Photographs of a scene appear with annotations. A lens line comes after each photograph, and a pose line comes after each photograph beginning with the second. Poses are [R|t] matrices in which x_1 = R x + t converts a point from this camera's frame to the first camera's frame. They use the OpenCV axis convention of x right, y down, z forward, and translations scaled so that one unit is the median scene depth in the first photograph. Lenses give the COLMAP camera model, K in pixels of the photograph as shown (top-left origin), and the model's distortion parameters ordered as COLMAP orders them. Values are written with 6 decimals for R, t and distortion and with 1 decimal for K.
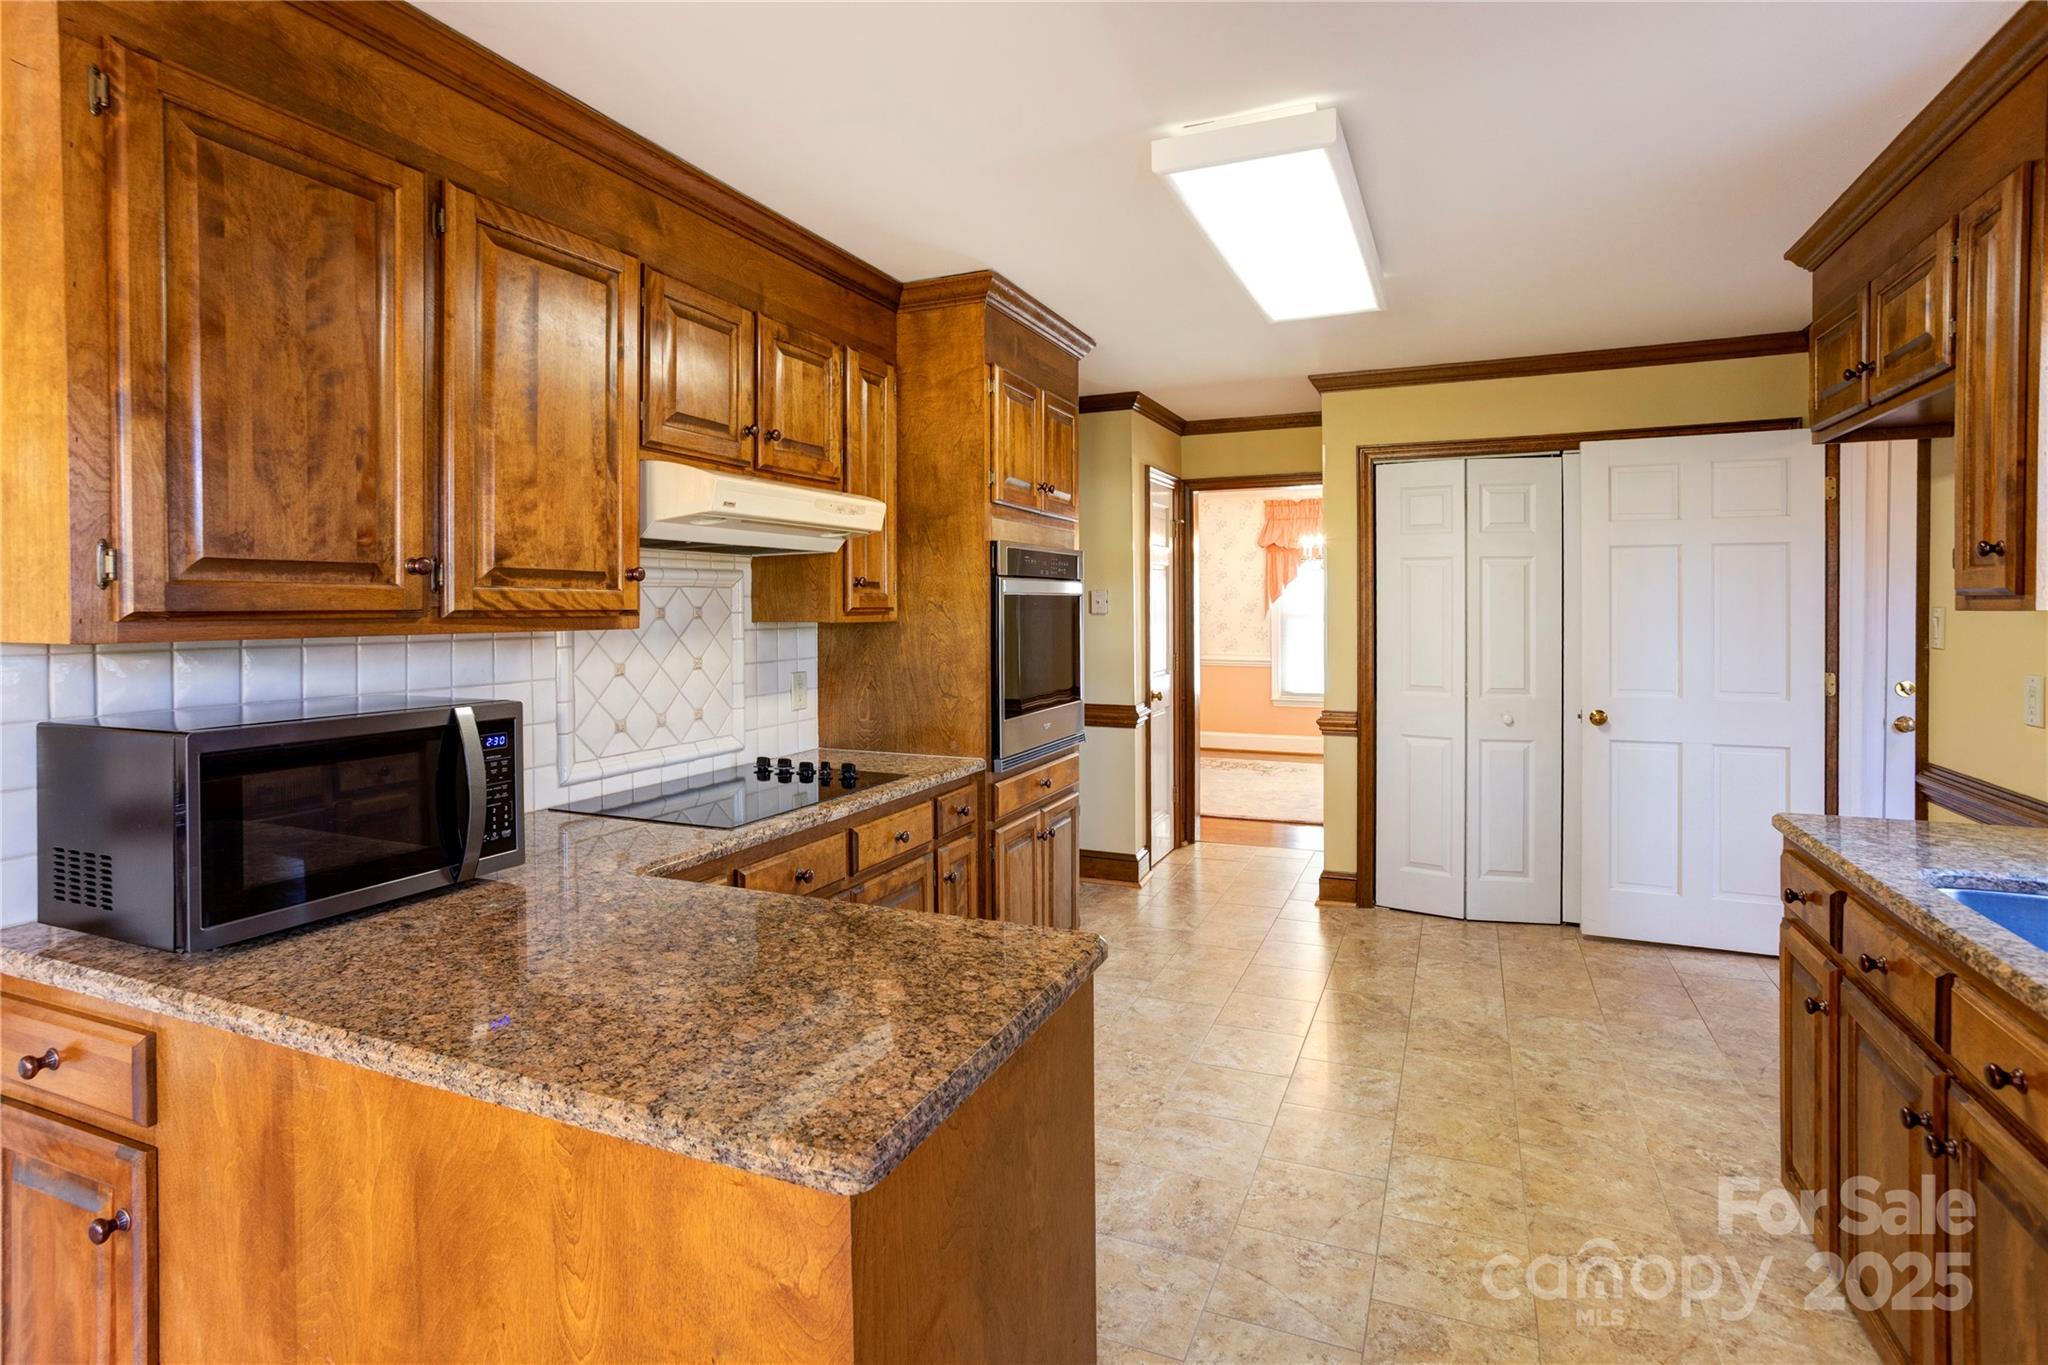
lens RADIAL K [[1034.8, 0, 1039.1], [0, 1034.8, 612.3], [0, 0, 1]] dist [0.000488, 0.000304]
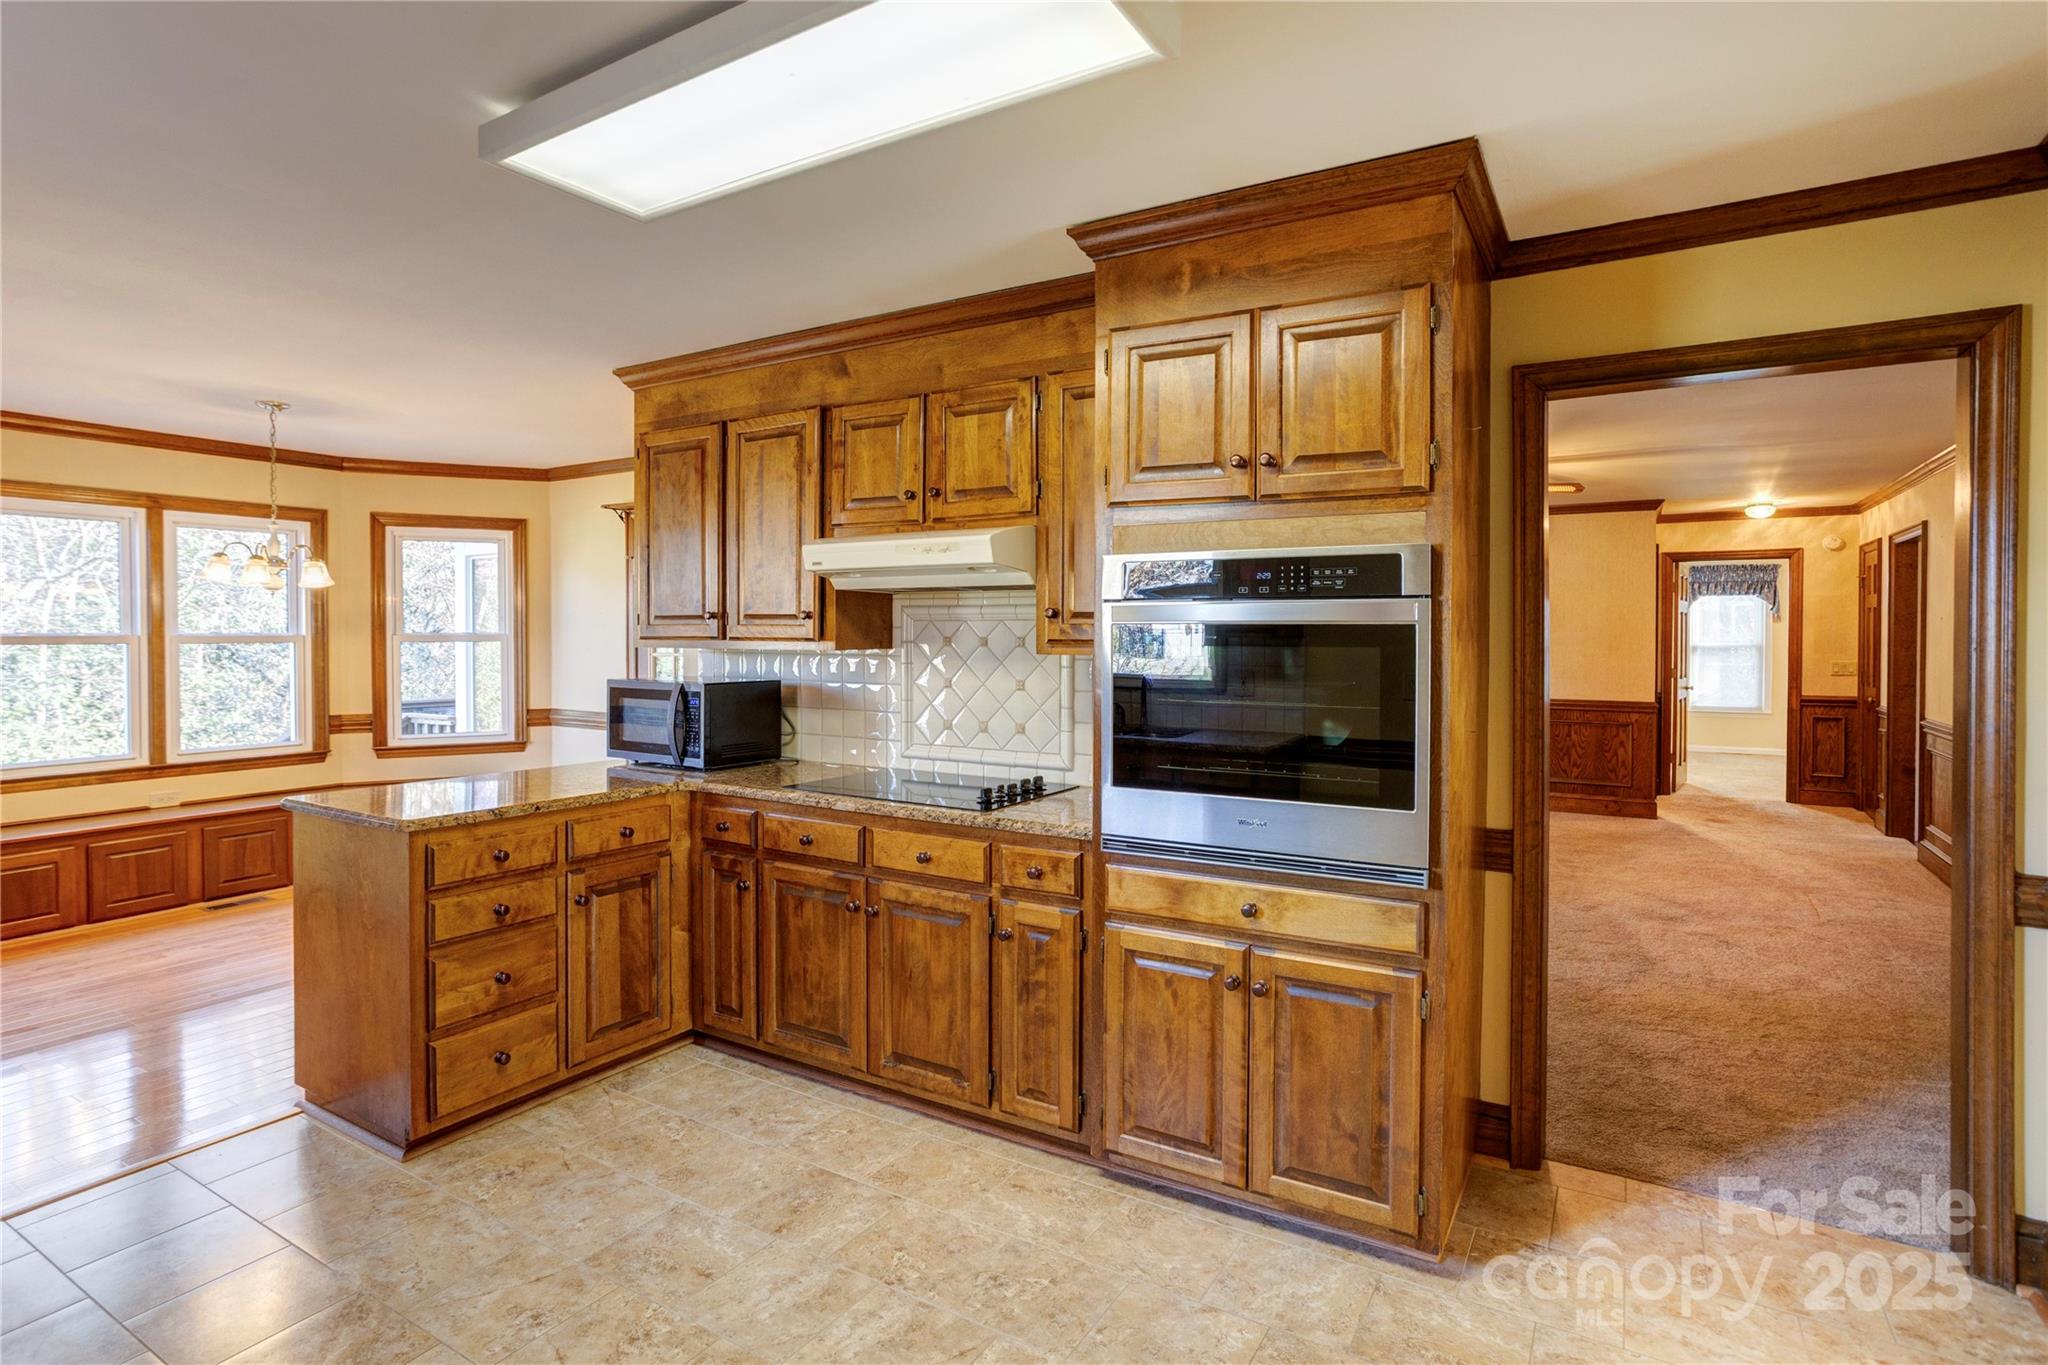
lens RADIAL K [[1033.9, 0, 990.7], [0, 1033.9, 645.7], [0, 0, 1]] dist [0.000636, 0.000223]
pose [[-0.155147, 0.018182, -0.987724, 0.919441], [-0.009772, 0.999753, 0.019938, -0.020310], [0.987843, 0.012745, -0.154931, 1.267569]]
